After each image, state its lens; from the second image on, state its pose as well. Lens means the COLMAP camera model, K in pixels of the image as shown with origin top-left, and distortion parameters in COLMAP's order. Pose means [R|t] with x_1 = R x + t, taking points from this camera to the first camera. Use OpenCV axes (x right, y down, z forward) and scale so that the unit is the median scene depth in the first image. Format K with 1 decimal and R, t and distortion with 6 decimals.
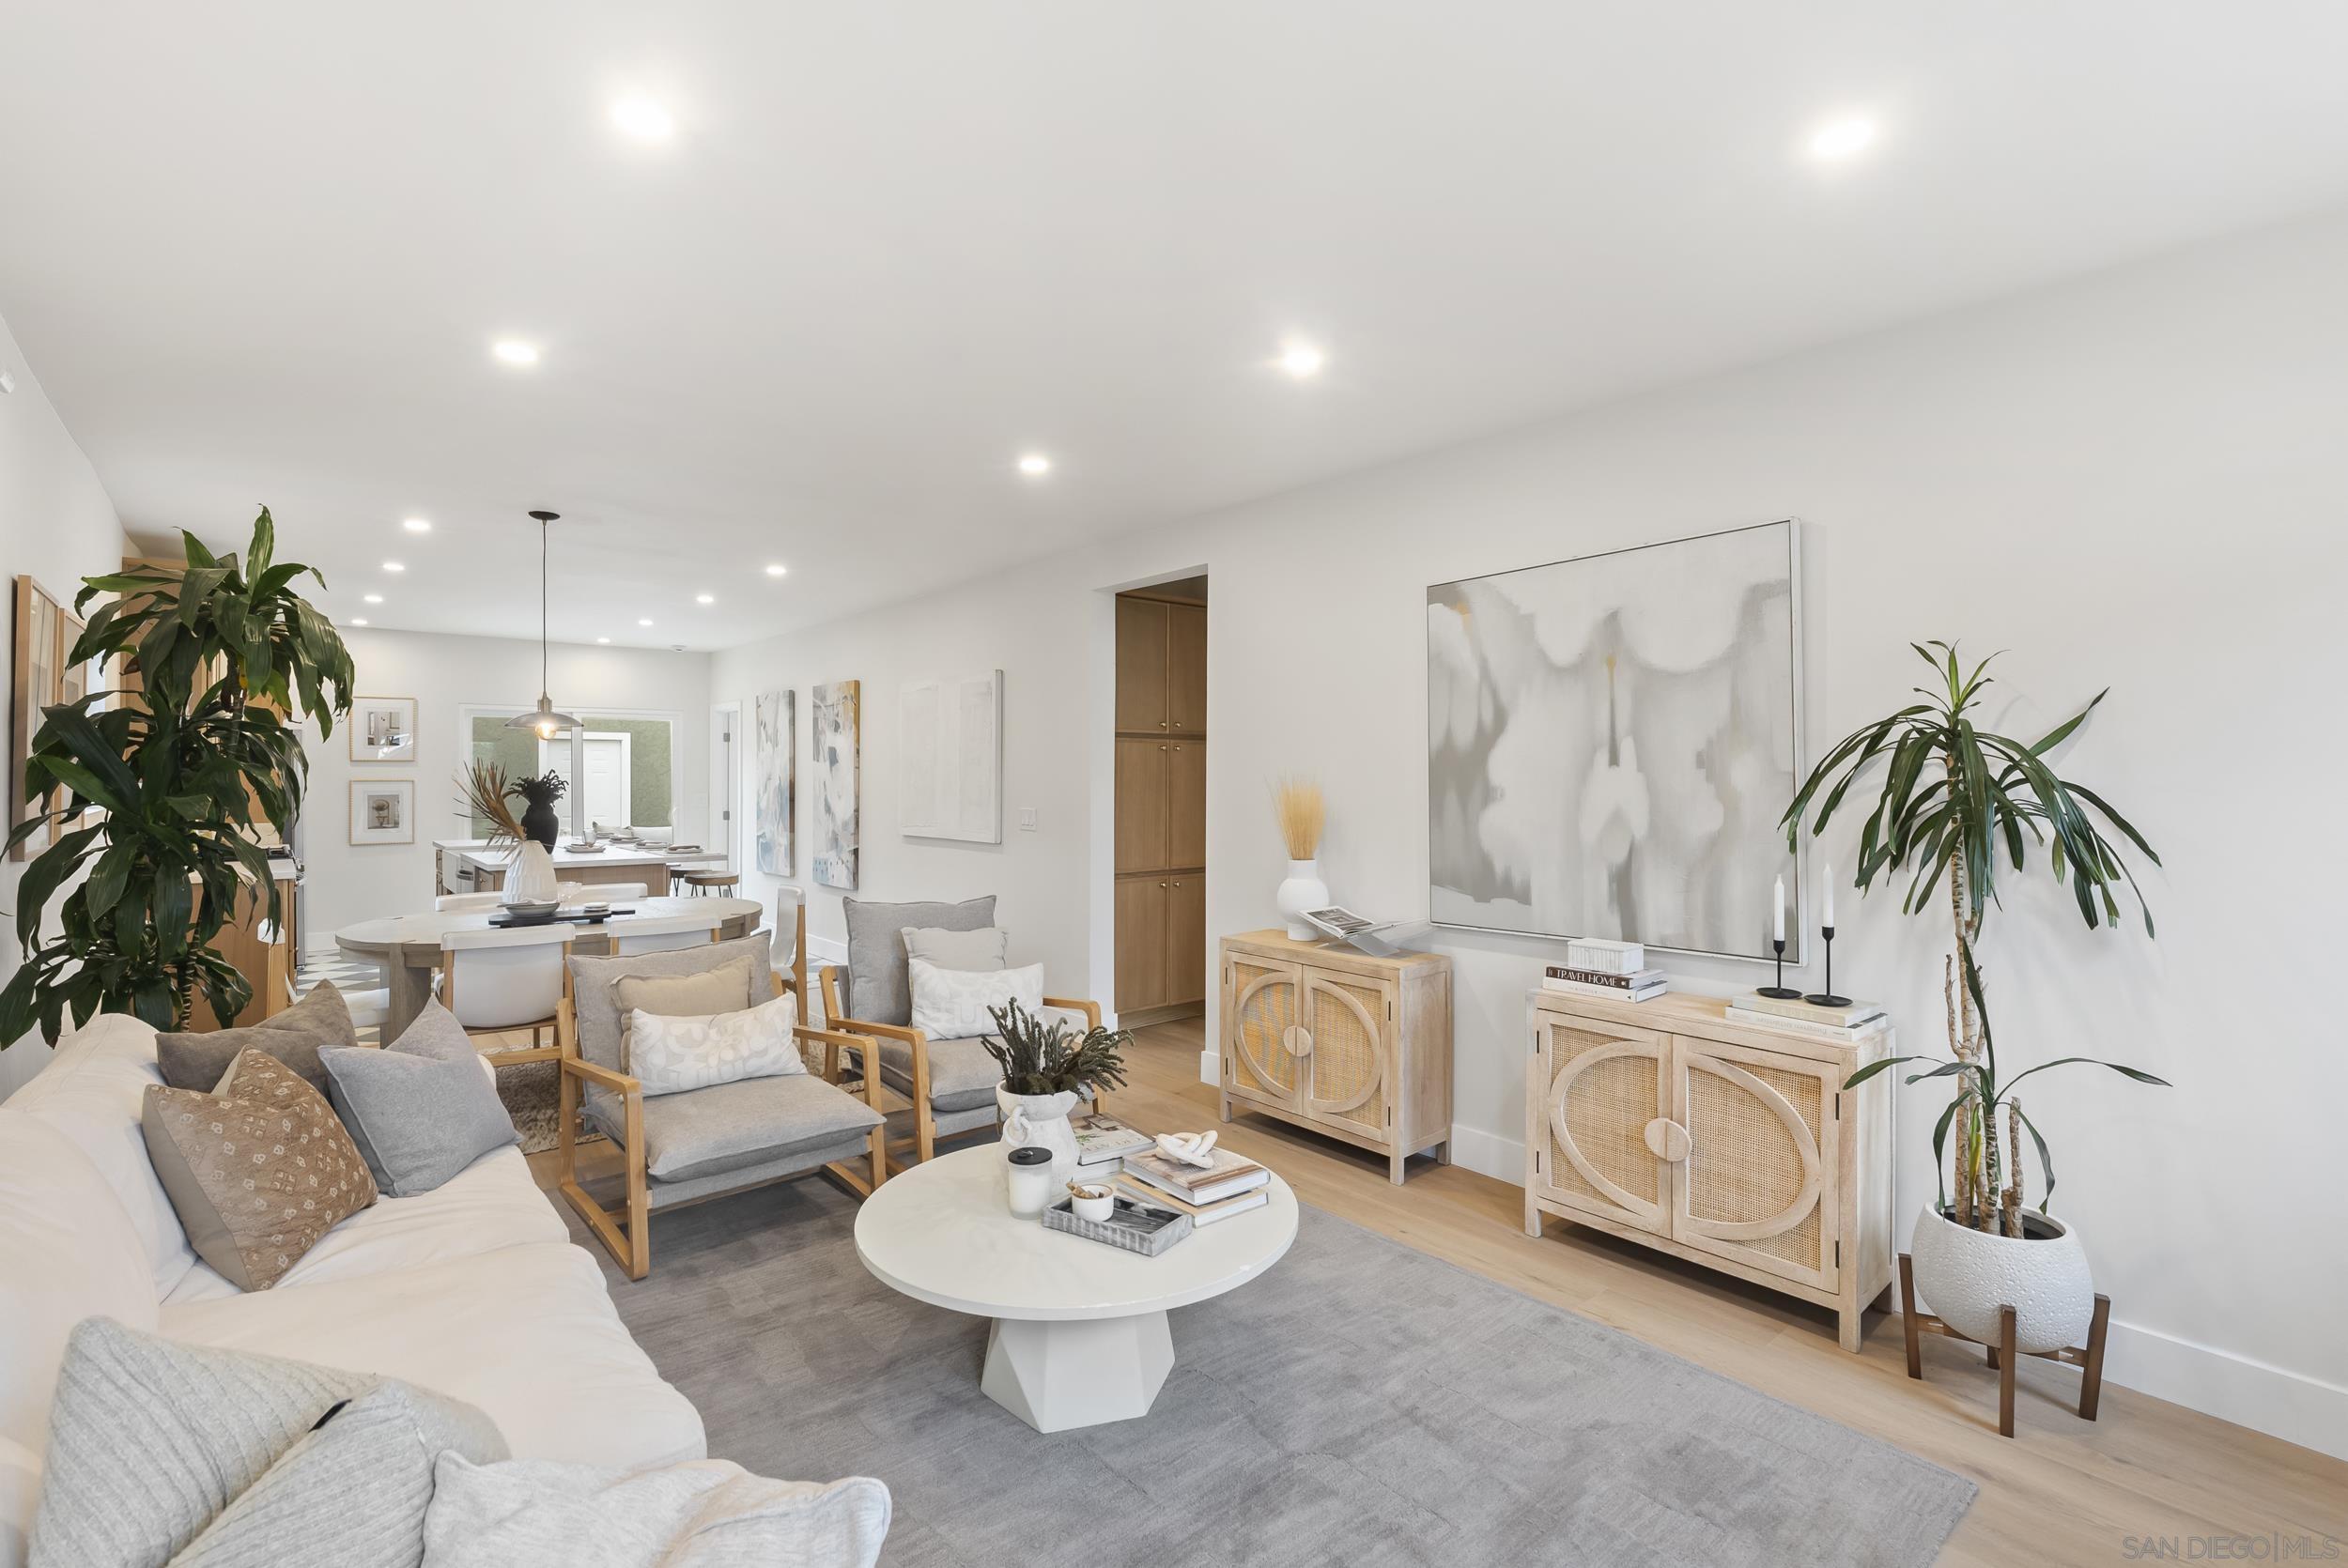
lens RADIAL K [[1061.1, 0, 1167.3], [0, 1061.1, 777.3], [0, 0, 1]] dist [-0.005131, 0.000505]
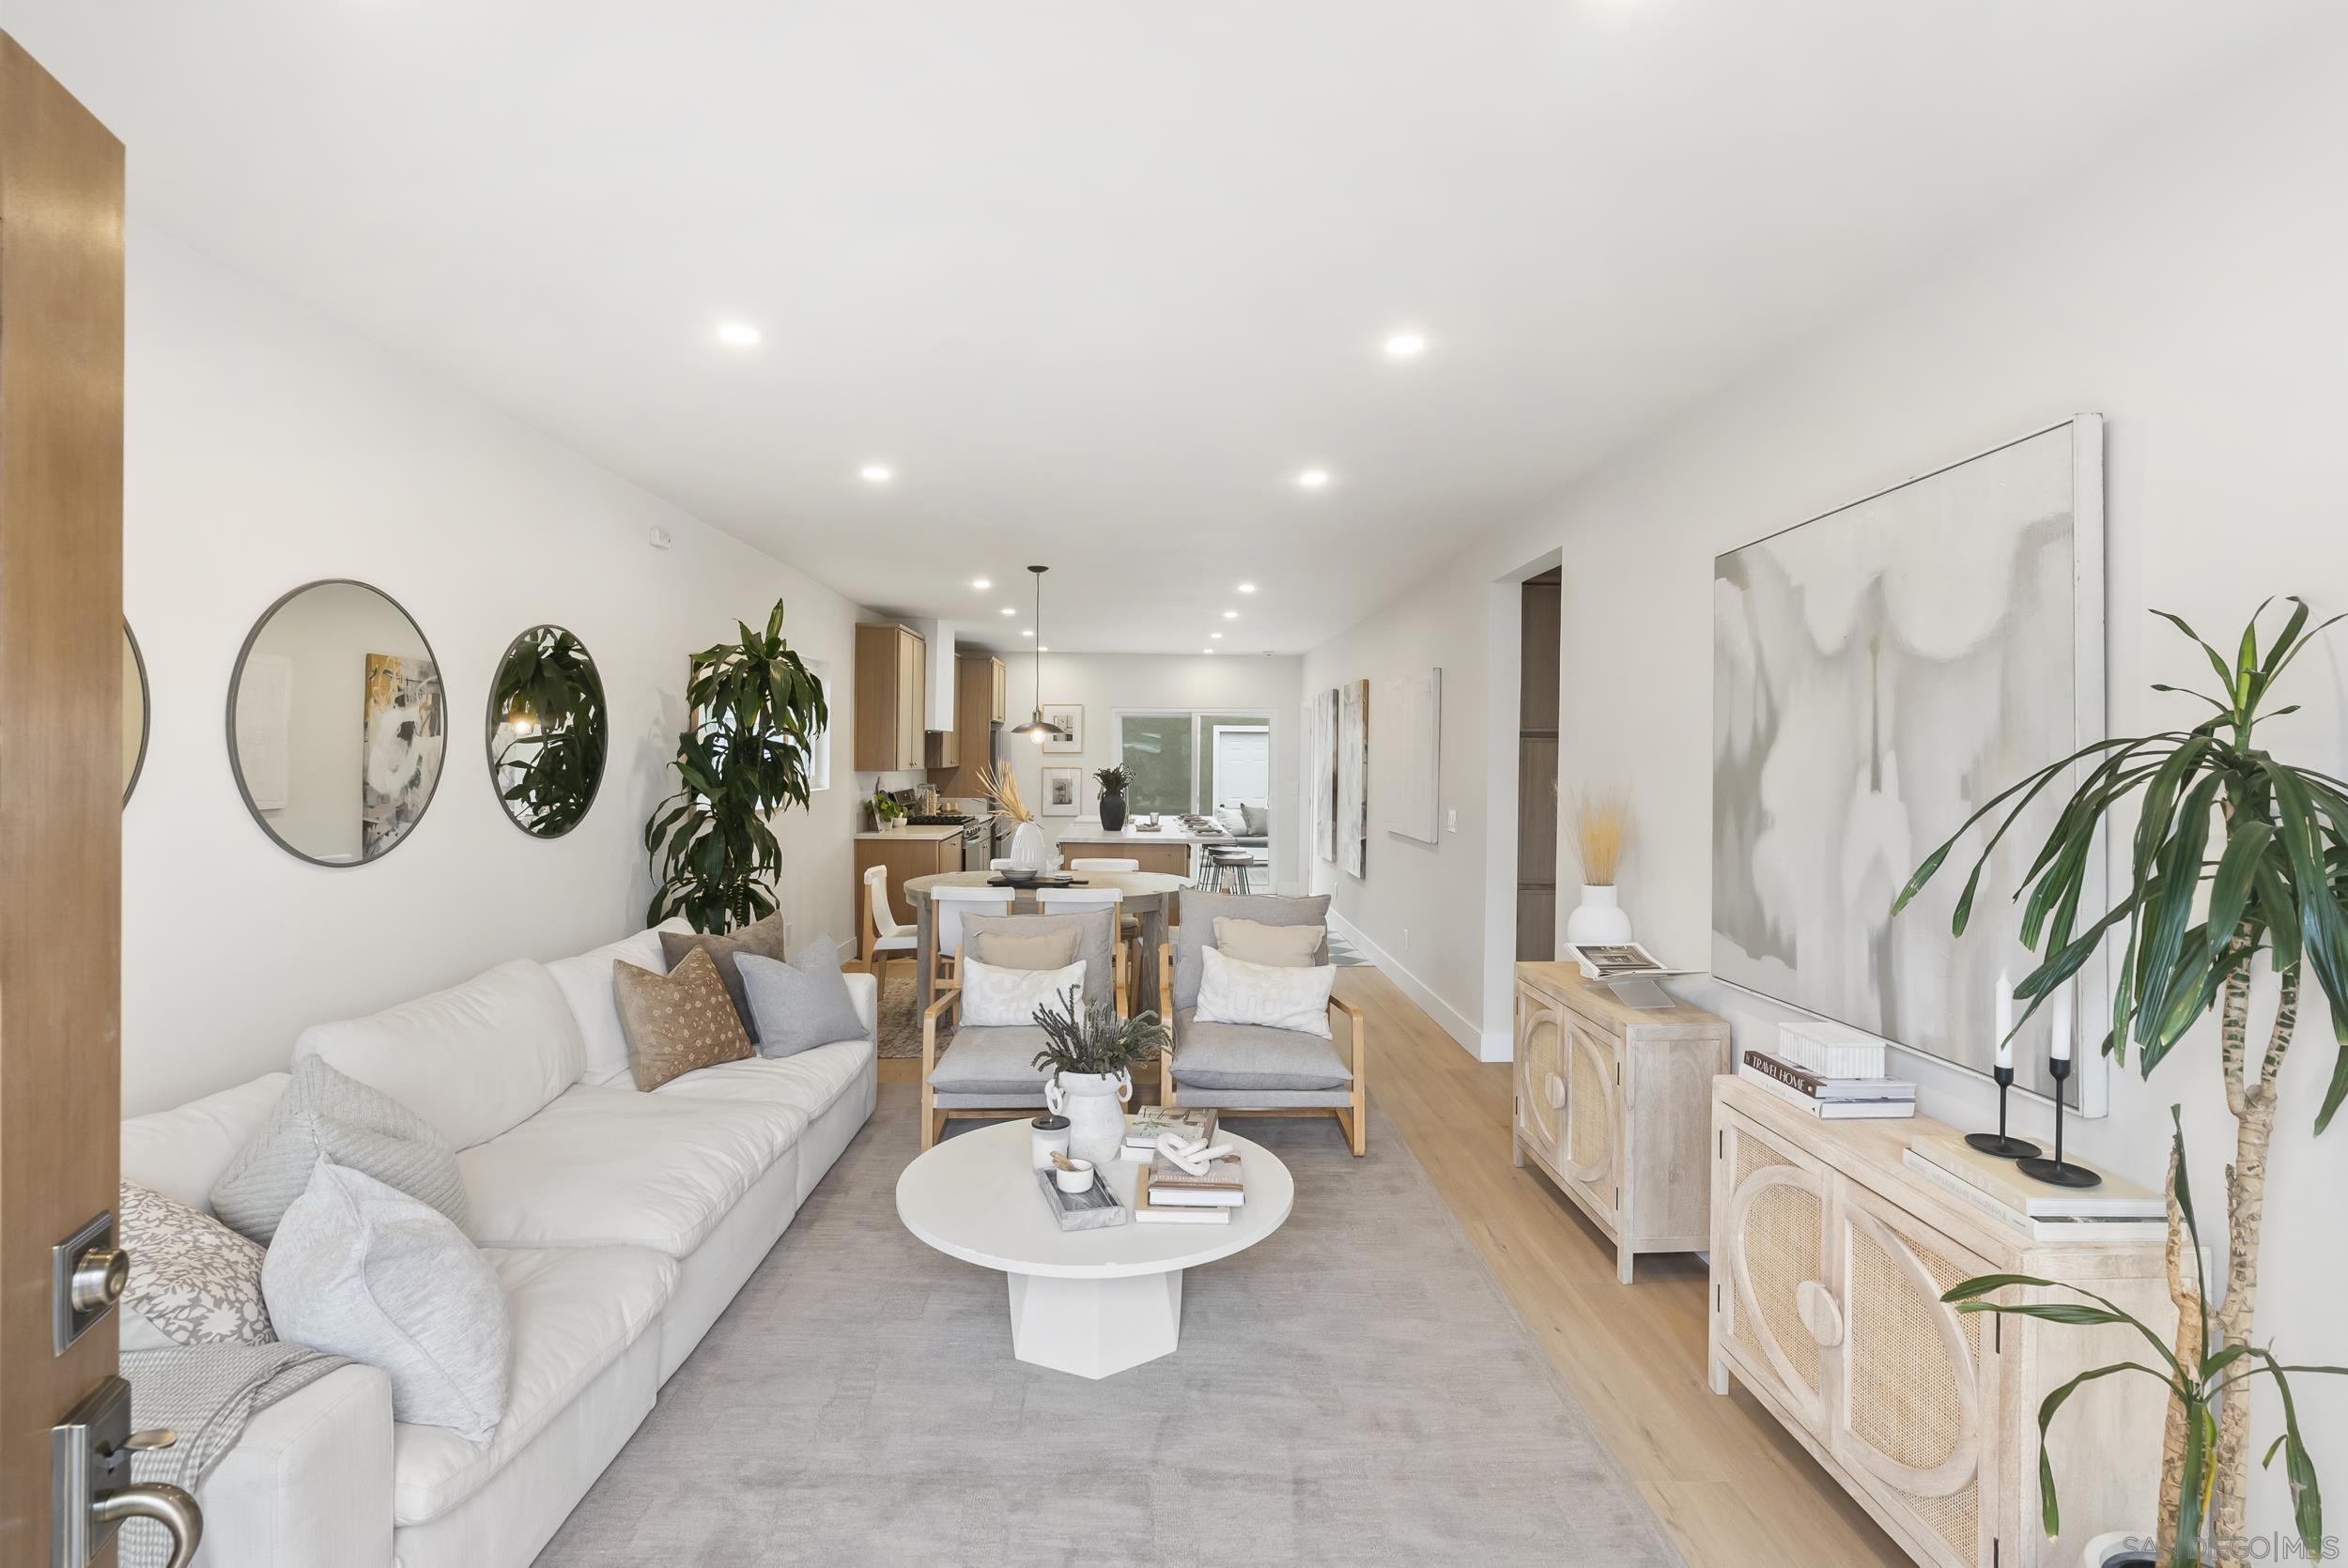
lens RADIAL K [[1060.3, 0, 1164.3], [0, 1060.3, 770.5], [0, 0, 1]] dist [-0.009658, 0.000531]
pose [[0.777711, 0.015483, -0.628432, 0.454174], [-0.010066, 0.999875, 0.012178, -0.026084], [0.628542, -0.003145, 0.777770, 0.125679]]
